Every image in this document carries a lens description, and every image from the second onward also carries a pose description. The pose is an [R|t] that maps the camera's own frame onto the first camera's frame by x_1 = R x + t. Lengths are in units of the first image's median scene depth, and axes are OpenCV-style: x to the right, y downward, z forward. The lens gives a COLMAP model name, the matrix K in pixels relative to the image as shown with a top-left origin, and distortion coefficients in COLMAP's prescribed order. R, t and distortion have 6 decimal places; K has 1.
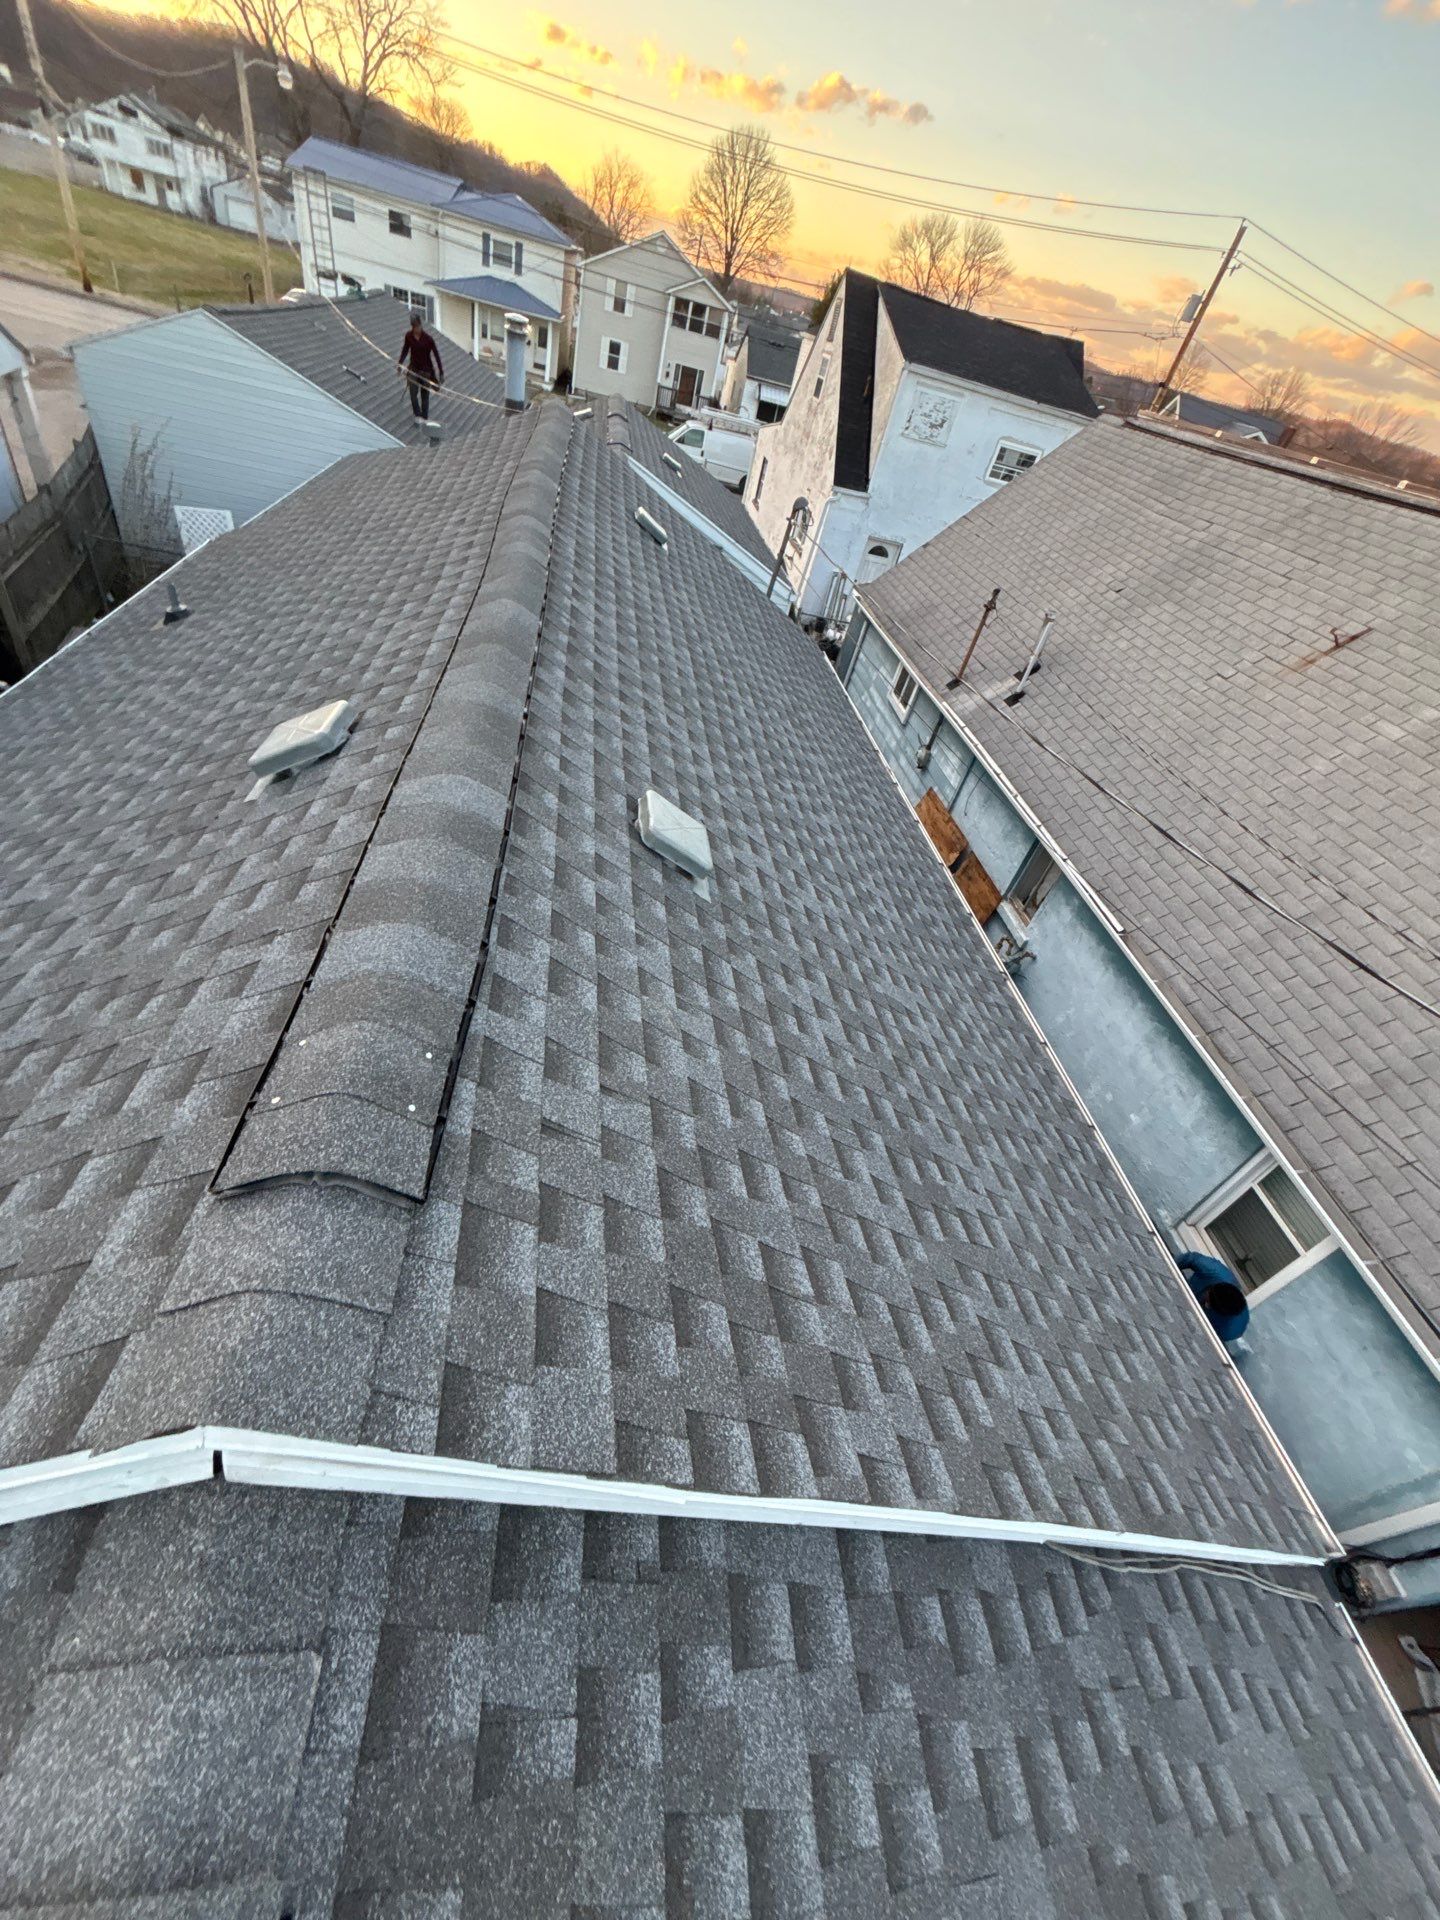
lens RADIAL K [[761.7, 0, 723.1], [0, 761.7, 951.7], [0, 0, 1]] dist [-0.002462, -0.000795]
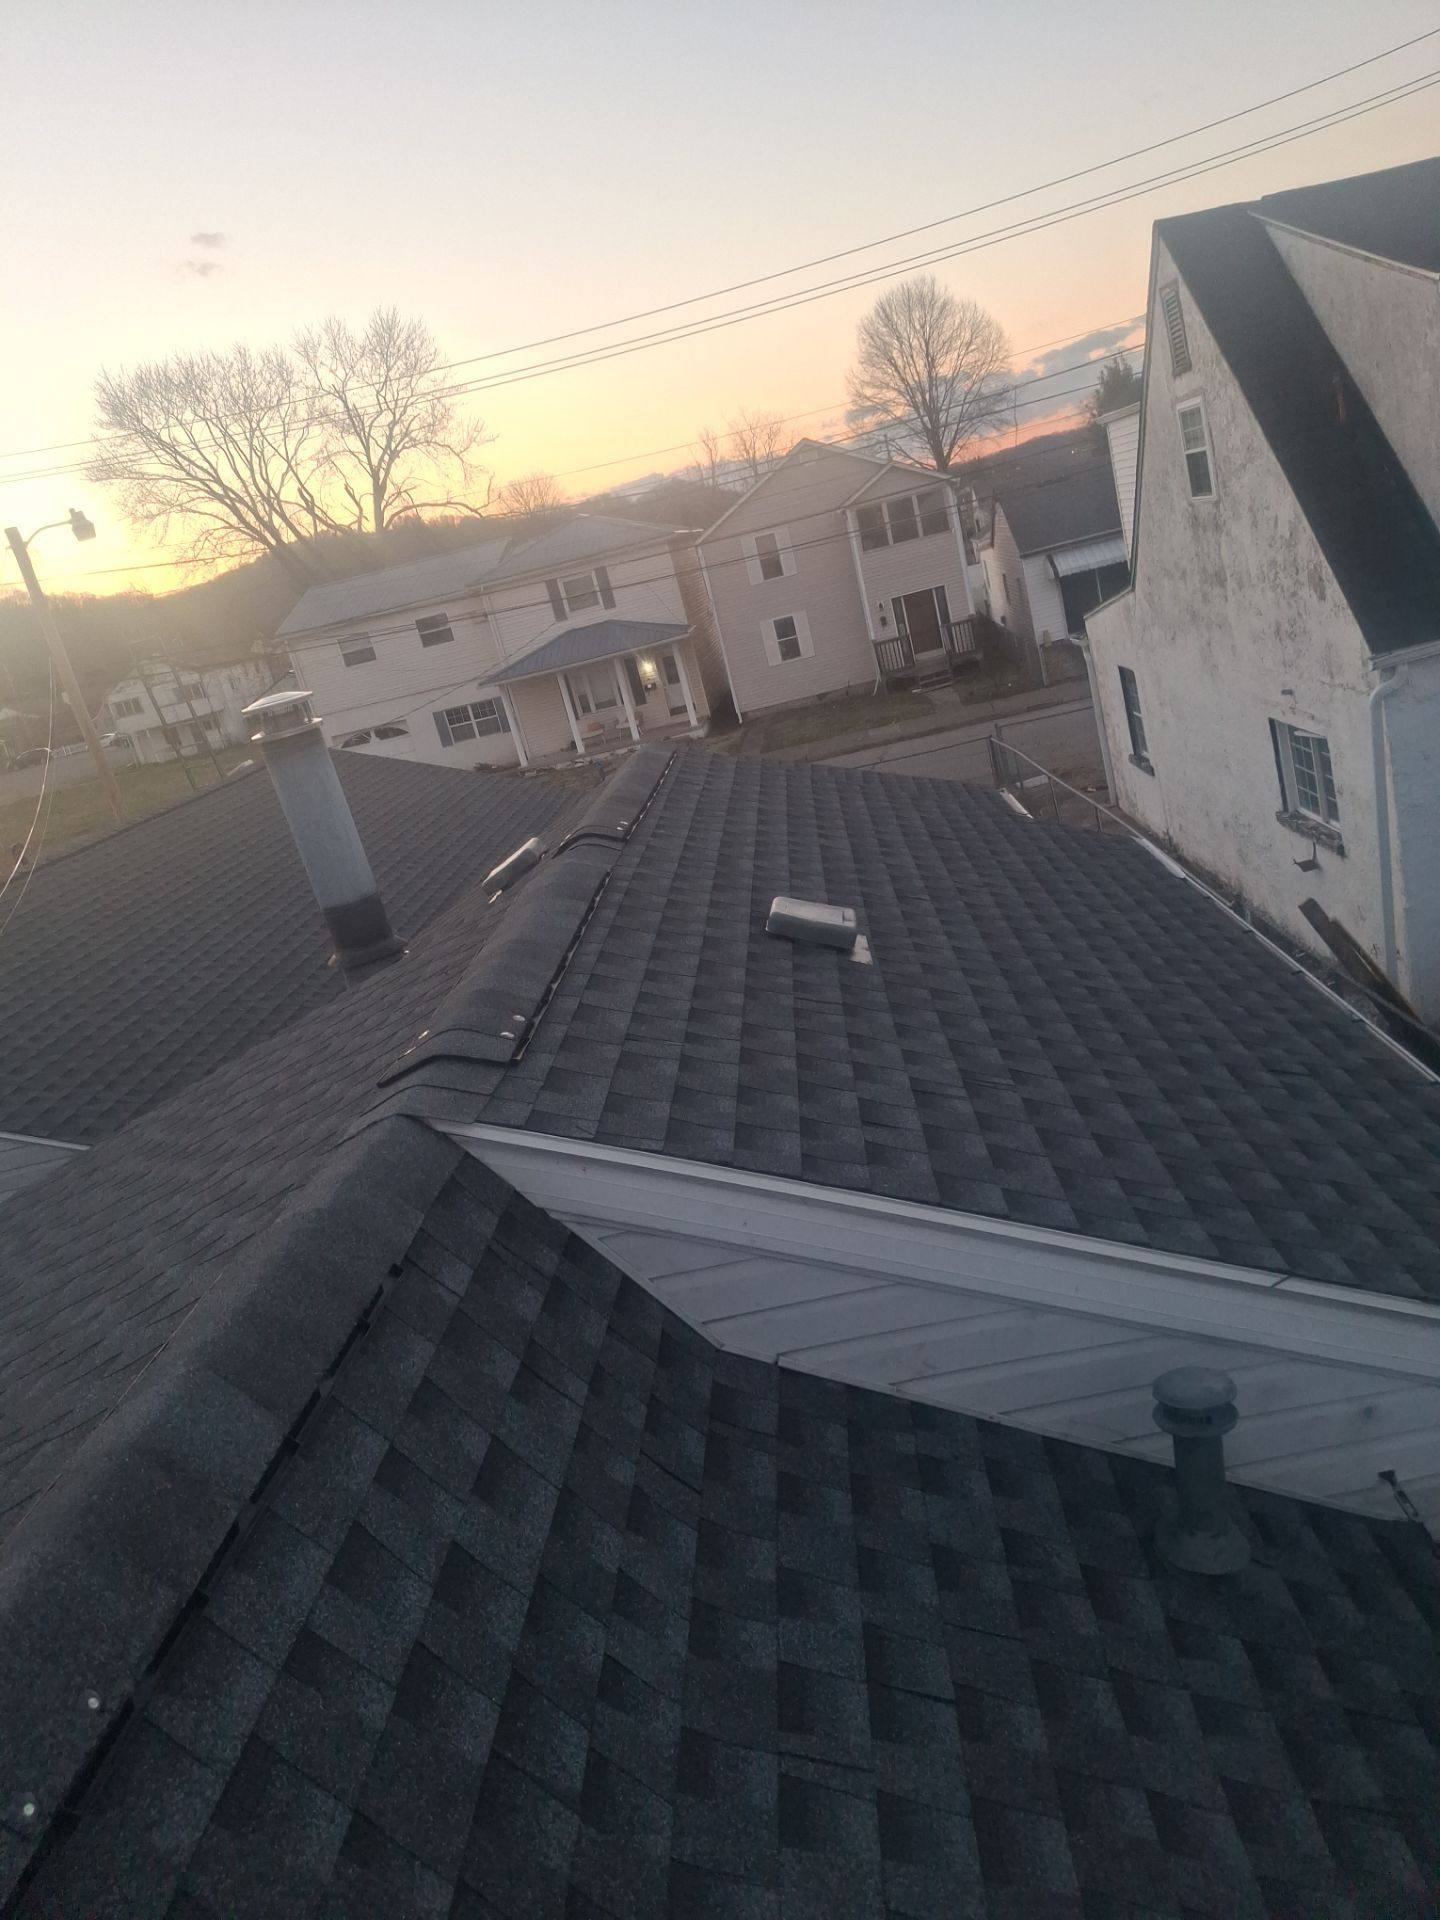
lens RADIAL K [[1393.9, 0, 726.4], [0, 1393.9, 942.1], [0, 0, 1]] dist [0.045580, -0.006516]
pose [[0.883392, -0.386491, -0.265036, 0.005105], [0.237442, 0.856713, -0.457892, -0.122897], [0.404030, 0.341568, 0.848582, 0.173509]]
